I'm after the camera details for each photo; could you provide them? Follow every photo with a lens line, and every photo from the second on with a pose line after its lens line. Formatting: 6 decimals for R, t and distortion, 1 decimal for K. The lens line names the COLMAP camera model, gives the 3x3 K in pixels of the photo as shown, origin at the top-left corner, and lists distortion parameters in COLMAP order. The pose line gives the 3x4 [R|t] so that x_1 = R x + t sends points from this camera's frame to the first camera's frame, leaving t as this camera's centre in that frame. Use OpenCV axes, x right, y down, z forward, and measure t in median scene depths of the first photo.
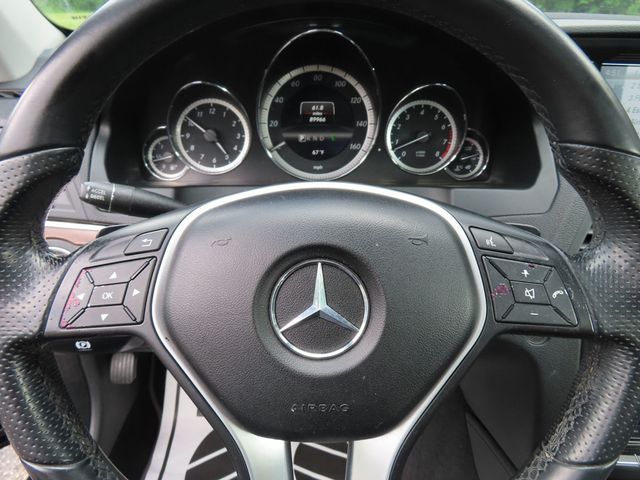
lens RADIAL K [[464.8, 0, 317.4], [0, 464.8, 249.8], [0, 0, 1]] dist [-0.013111, 0.013129]
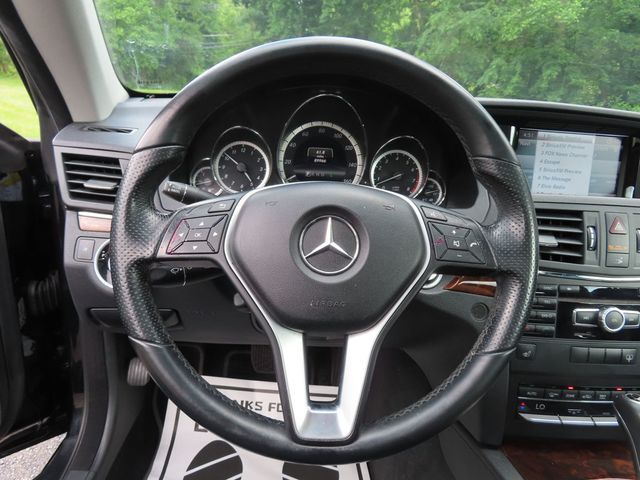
lens RADIAL K [[464.8, 0, 317.4], [0, 464.8, 249.8], [0, 0, 1]] dist [-0.013111, 0.013129]
pose [[0.998751, 0.037503, 0.033014, -0.044146], [-0.031818, 0.986854, -0.158454, 0.196433], [-0.038522, 0.157206, 0.986814, -0.301925]]
